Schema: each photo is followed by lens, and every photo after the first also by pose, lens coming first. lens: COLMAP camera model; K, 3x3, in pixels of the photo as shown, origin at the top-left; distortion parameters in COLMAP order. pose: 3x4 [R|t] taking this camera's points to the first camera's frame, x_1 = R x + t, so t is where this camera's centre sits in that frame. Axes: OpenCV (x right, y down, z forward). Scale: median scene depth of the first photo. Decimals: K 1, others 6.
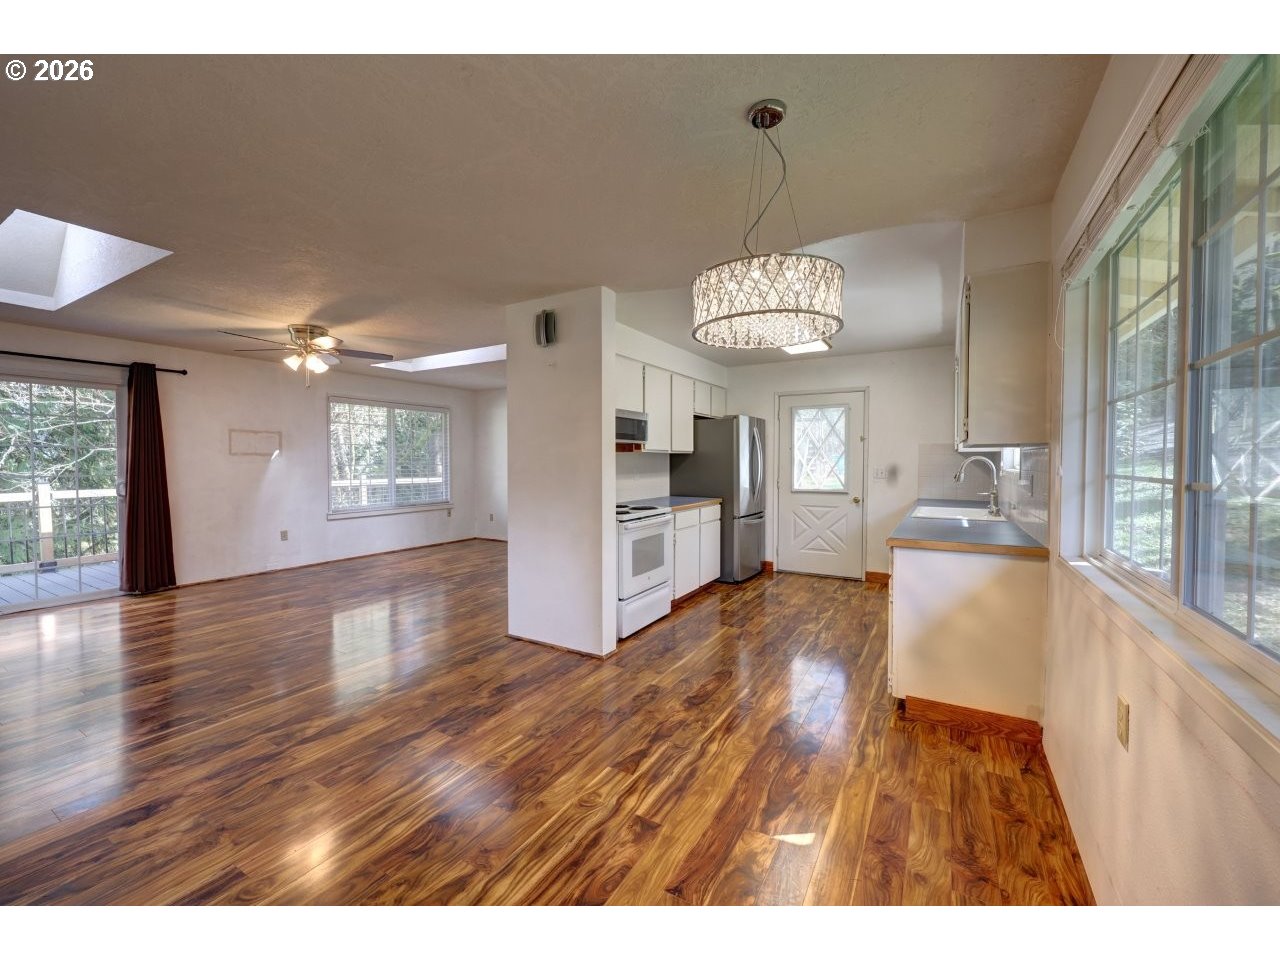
lens RADIAL K [[514.6, 0, 642.6], [0, 514.6, 478.2], [0, 0, 1]] dist [-0.001687, 0.000782]
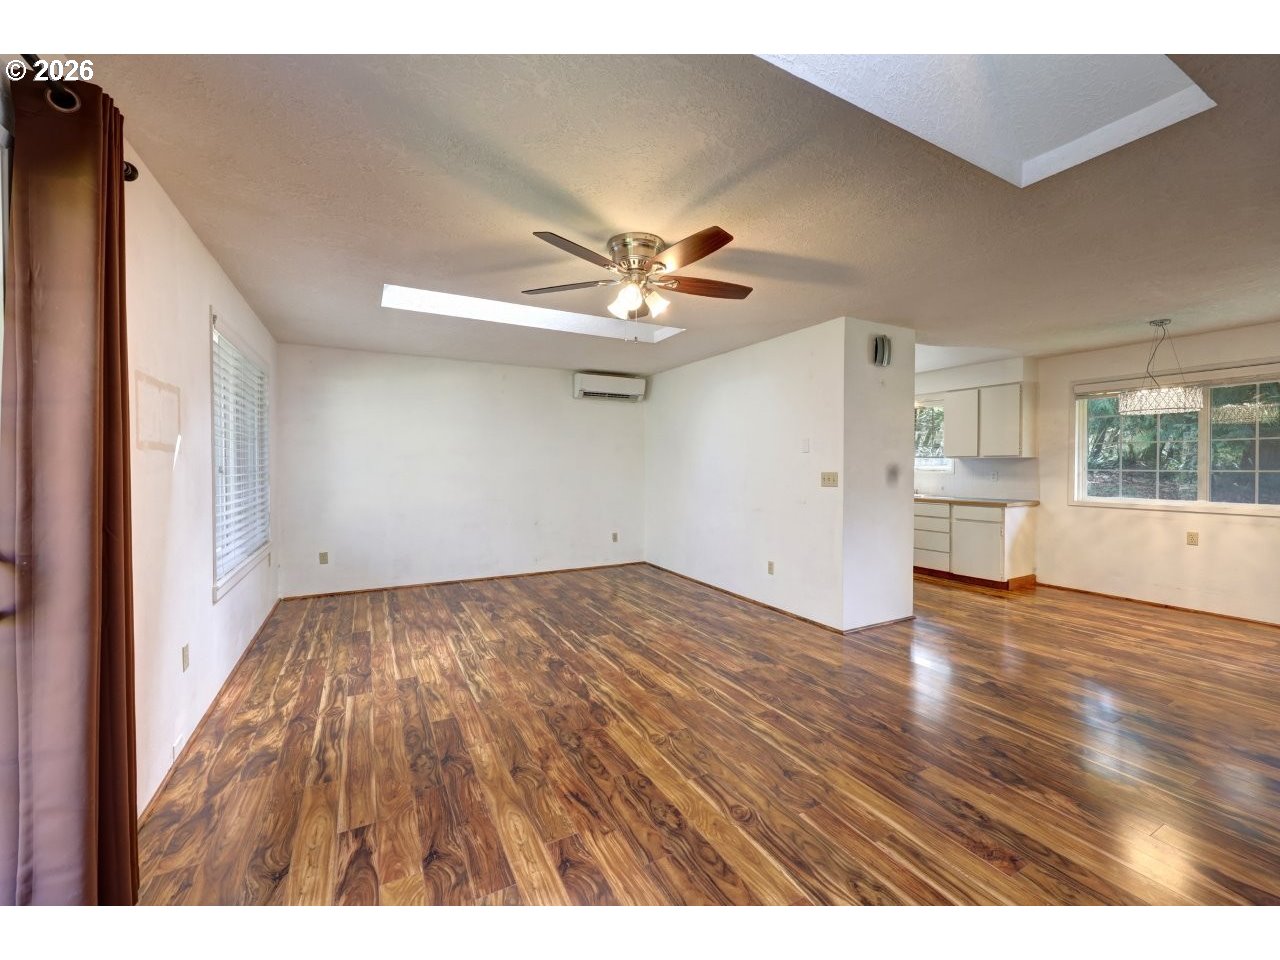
lens RADIAL K [[514.6, 0, 649.1], [0, 514.6, 471.6], [0, 0, 1]] dist [-0.001687, 0.000782]
pose [[0.512574, -0.010127, 0.858583, -0.994310], [0.024534, 0.999695, -0.002855, -0.021062], [-0.858293, 0.022528, 0.512666, 0.583088]]
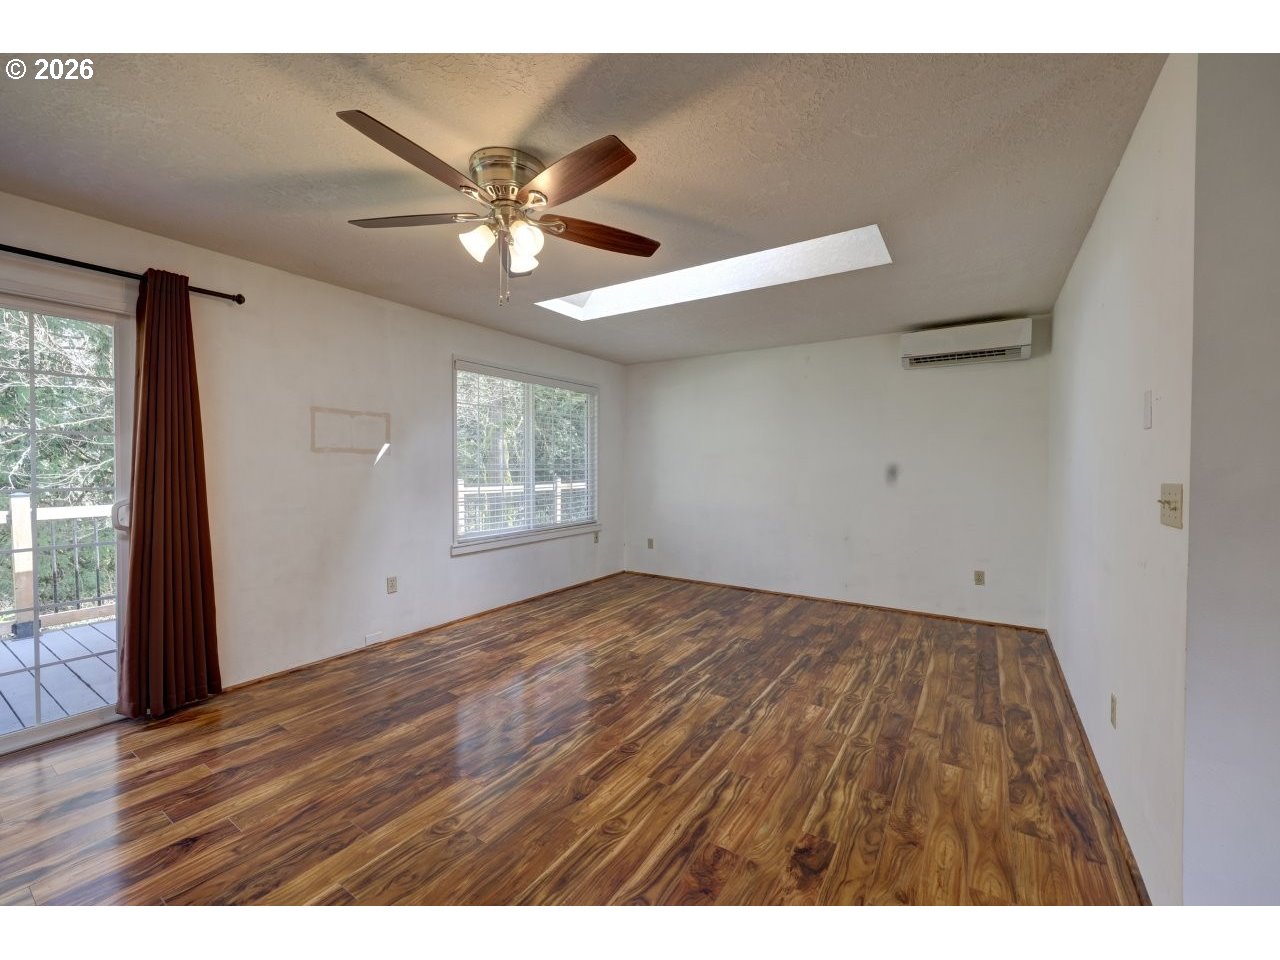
lens RADIAL K [[514.6, 0, 641.3], [0, 514.6, 475.3], [0, 0, 1]] dist [-0.001687, 0.000782]
pose [[0.998772, 0.004553, -0.049337, -0.434468], [-0.004975, 0.999952, -0.008417, -0.016363], [0.049297, 0.008652, 0.998747, 0.474007]]
